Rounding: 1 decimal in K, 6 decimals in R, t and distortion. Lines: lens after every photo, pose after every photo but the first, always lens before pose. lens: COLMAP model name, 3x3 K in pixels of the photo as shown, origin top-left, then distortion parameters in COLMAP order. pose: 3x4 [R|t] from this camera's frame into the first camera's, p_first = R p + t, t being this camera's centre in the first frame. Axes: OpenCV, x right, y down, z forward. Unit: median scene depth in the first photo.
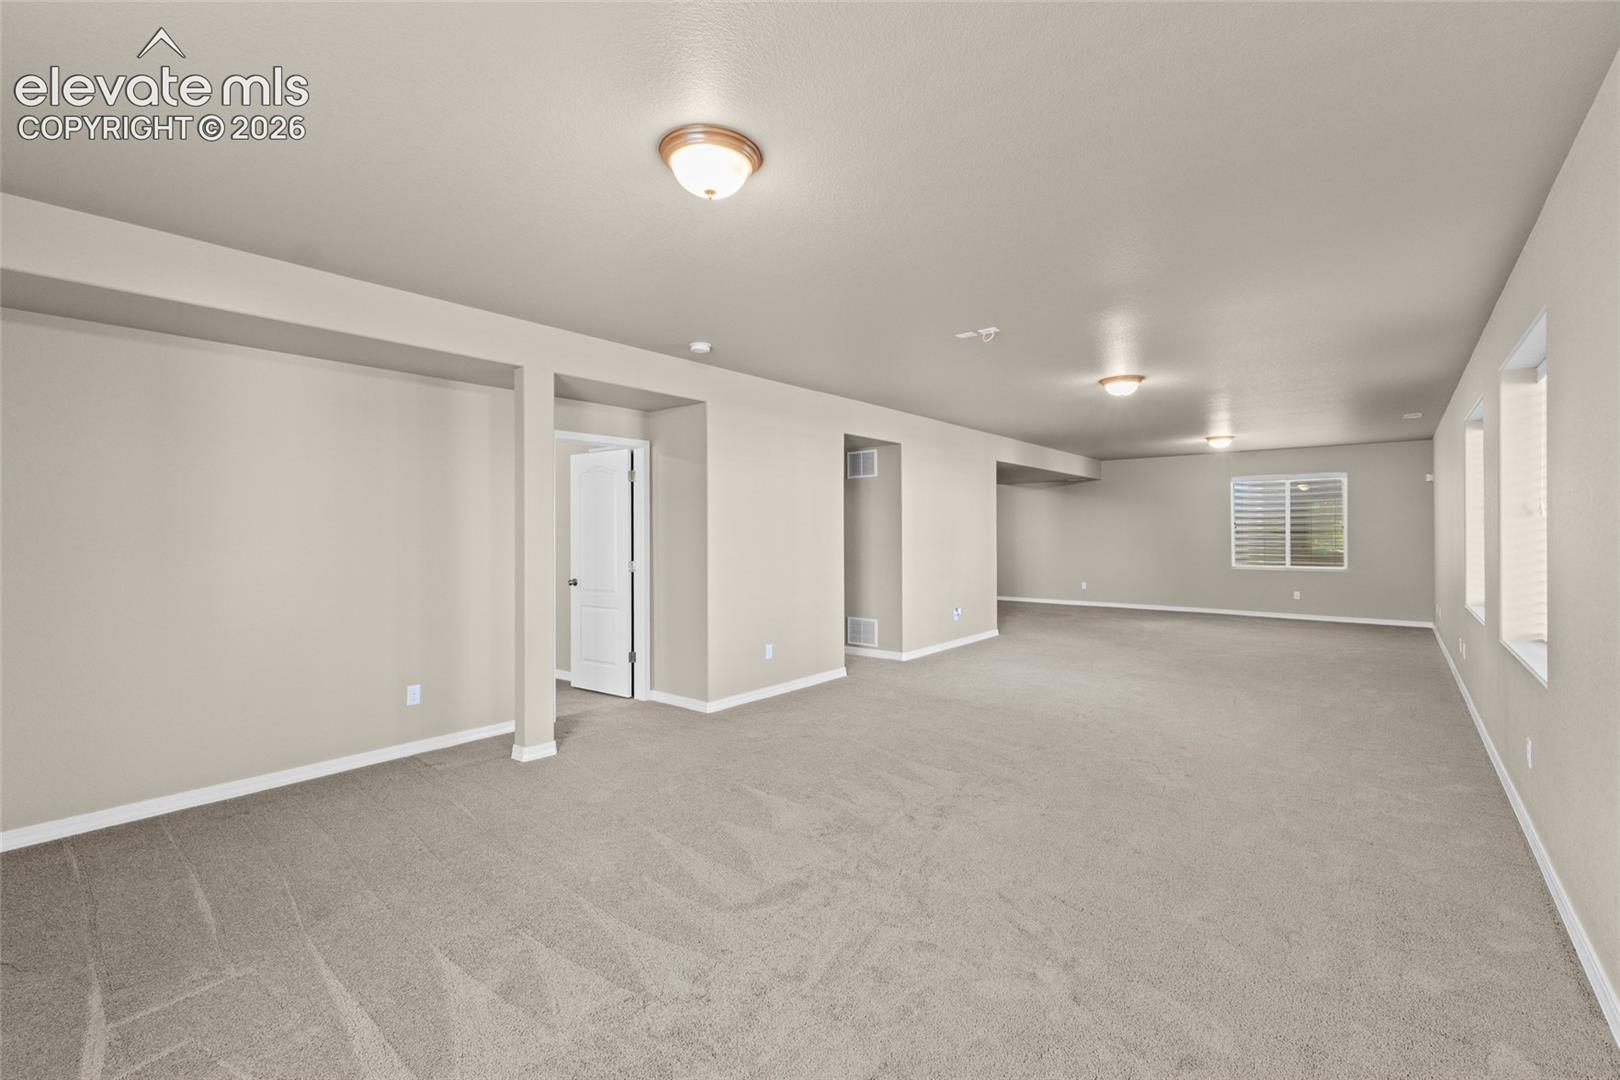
lens RADIAL K [[692.0, 0, 808.2], [0, 692.0, 536.5], [0, 0, 1]] dist [0.008628, 0.000904]
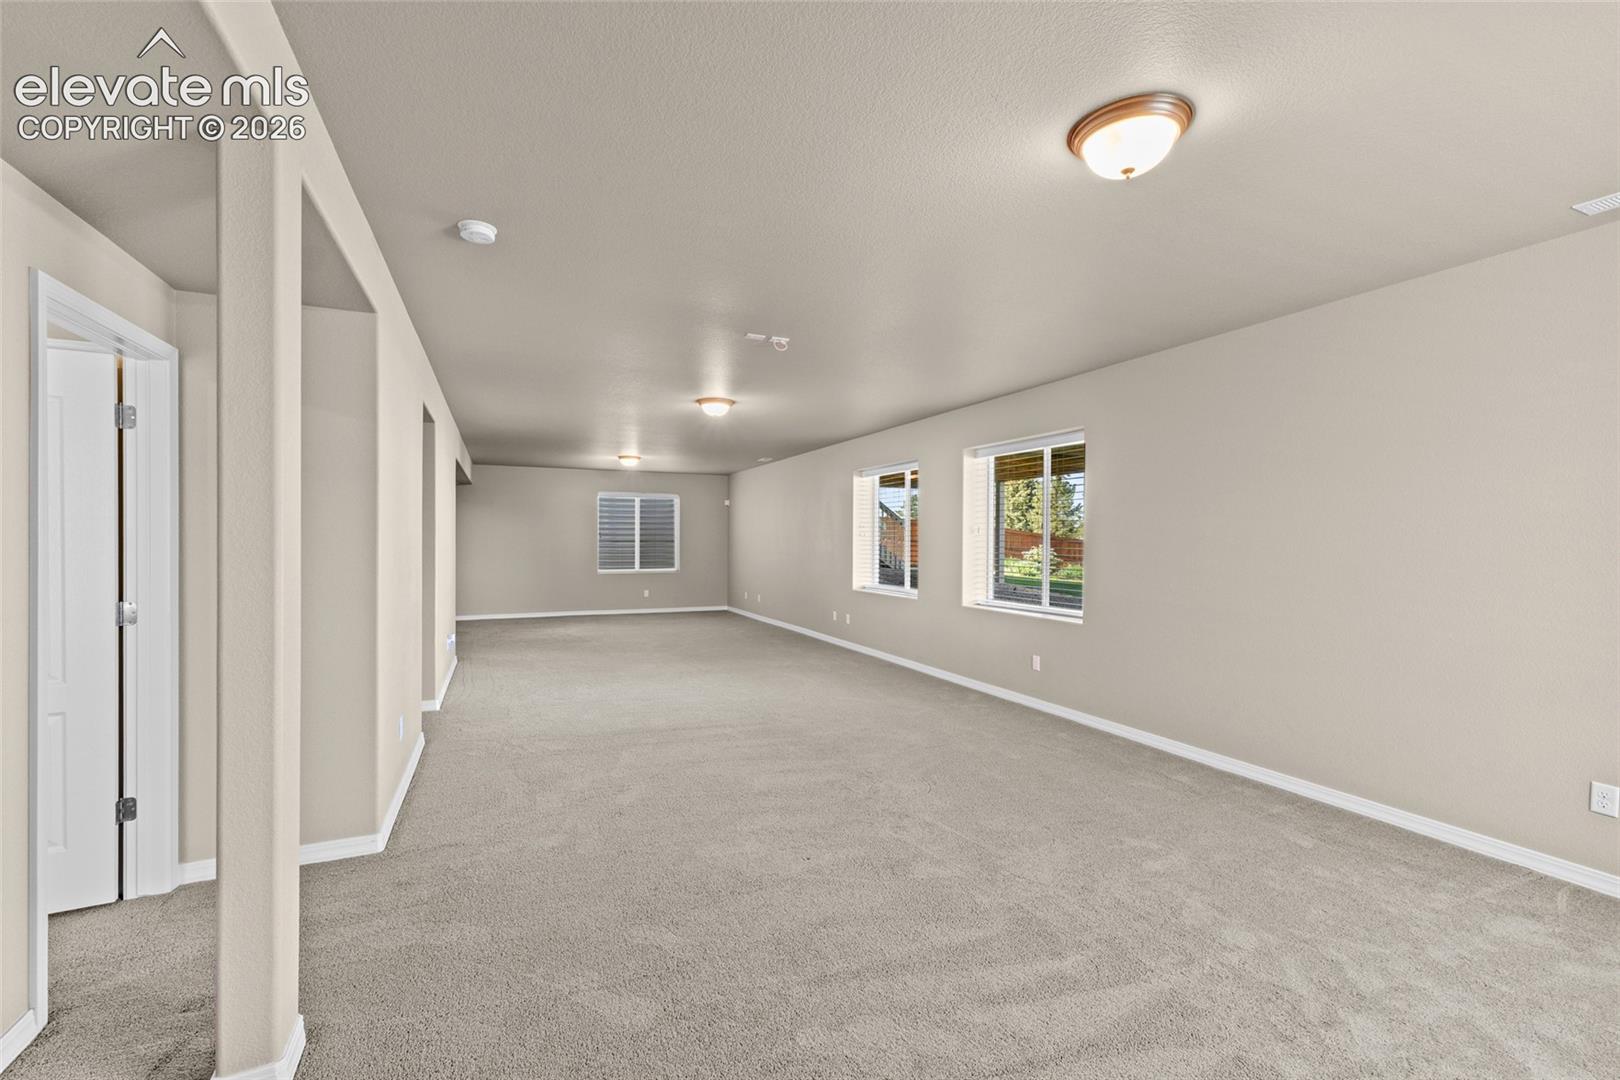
lens RADIAL K [[692.0, 0, 805.5], [0, 692.0, 541.0], [0, 0, 1]] dist [0.008628, 0.000904]
pose [[0.450446, 0.003555, 0.892797, -0.289631], [0.000503, 0.999991, -0.004235, -0.000931], [-0.892804, 0.002357, 0.450440, 0.243415]]
